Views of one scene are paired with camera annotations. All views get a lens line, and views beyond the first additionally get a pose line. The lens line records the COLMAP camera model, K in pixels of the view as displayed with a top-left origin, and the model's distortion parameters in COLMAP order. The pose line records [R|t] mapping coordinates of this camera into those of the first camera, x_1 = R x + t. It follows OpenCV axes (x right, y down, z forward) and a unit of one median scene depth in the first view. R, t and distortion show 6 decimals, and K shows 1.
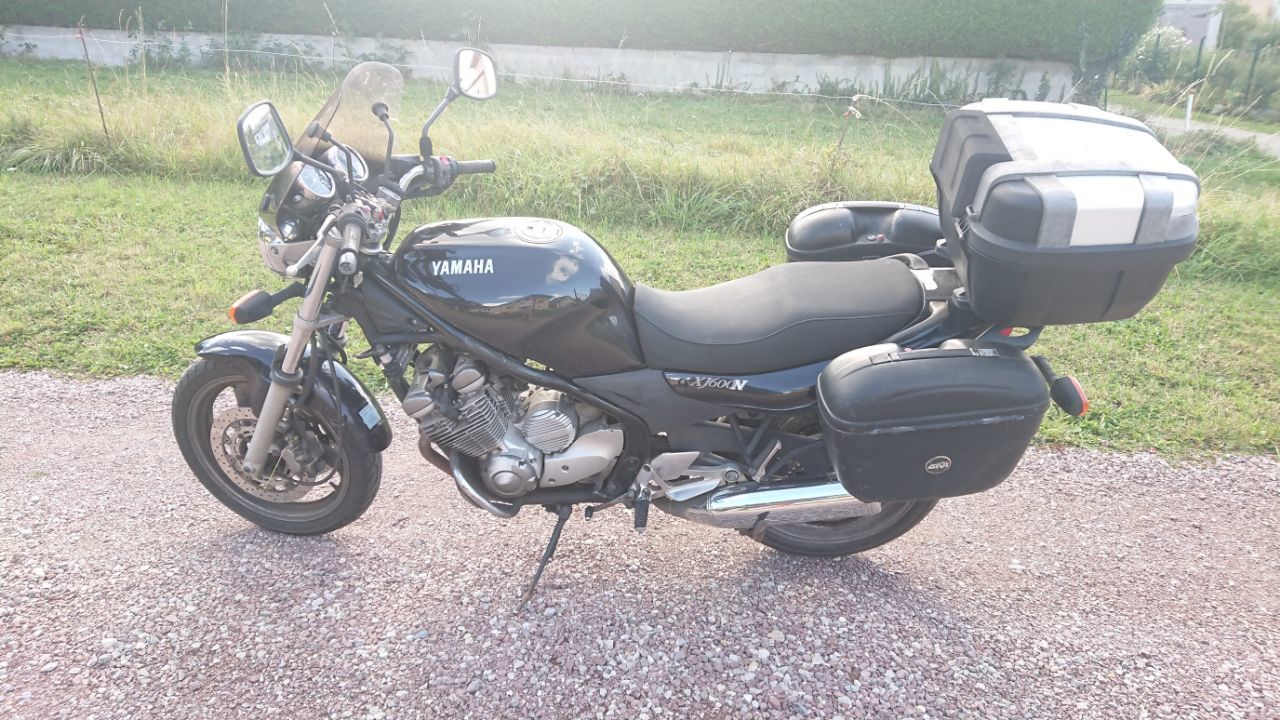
lens RADIAL K [[850.1, 0, 640.3], [0, 850.1, 368.3], [0, 0, 1]] dist [0.107292, -0.138565]
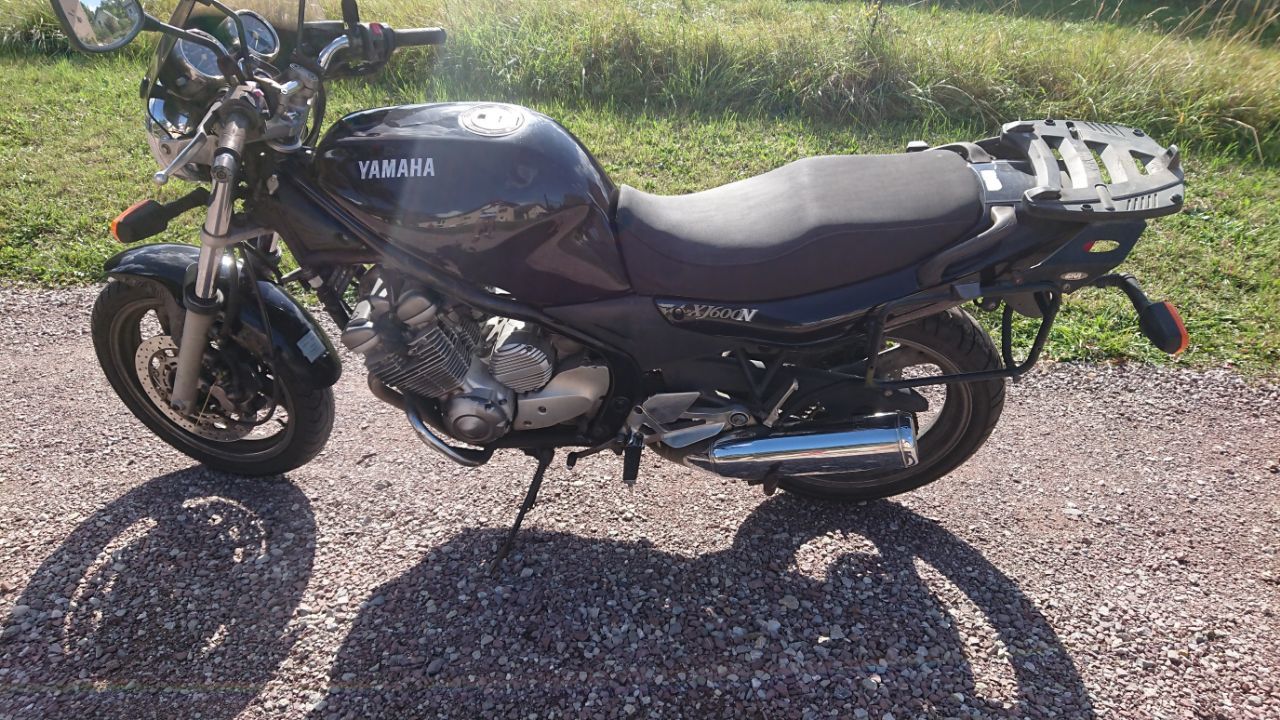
lens RADIAL K [[850.1, 0, 640.3], [0, 850.1, 368.3], [0, 0, 1]] dist [0.107292, -0.138565]
pose [[0.999523, -0.001806, -0.030822, 0.036758], [0.005876, 0.991170, 0.132469, -0.035640], [0.030310, -0.132587, 0.990708, 0.177743]]
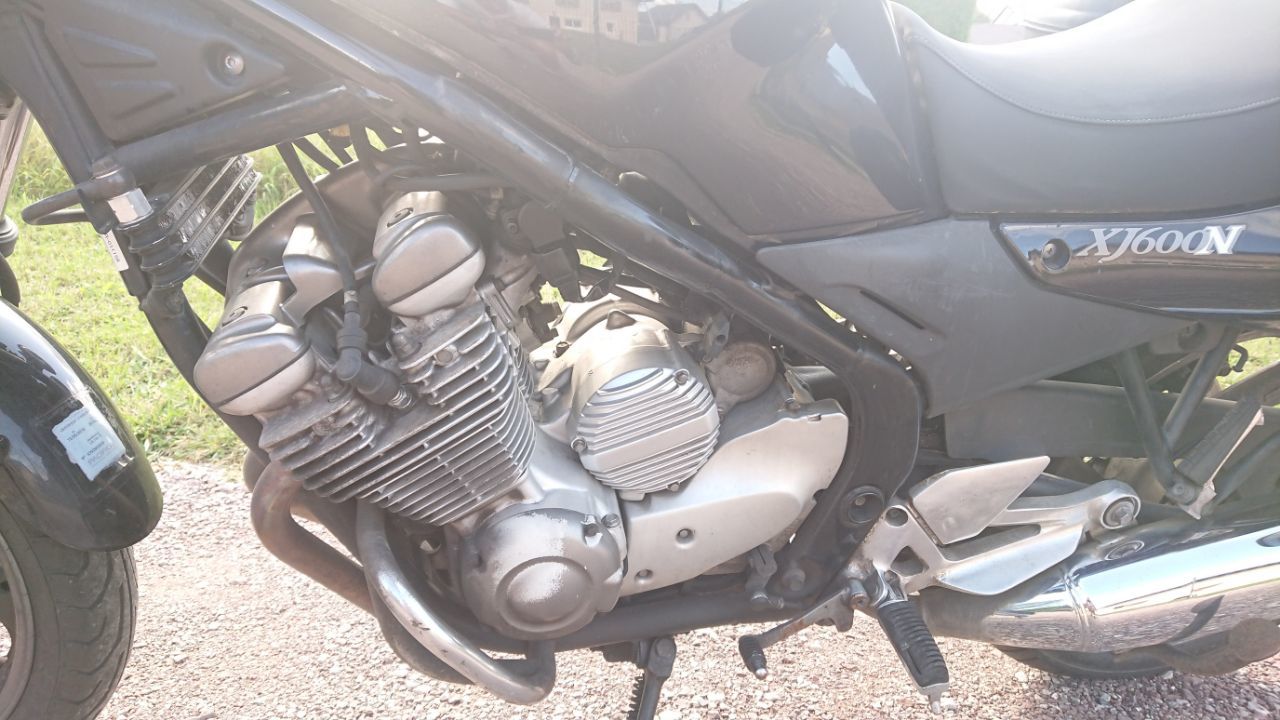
lens RADIAL K [[889.1, 0, 640.0], [0, 889.1, 360.0], [0, 0, 1]] dist [0.118175, -0.168776]
pose [[0.976270, -0.060014, 0.208075, -0.187799], [0.081281, 0.992133, -0.095210, 0.079871], [-0.200724, 0.109863, 0.973468, 0.645112]]
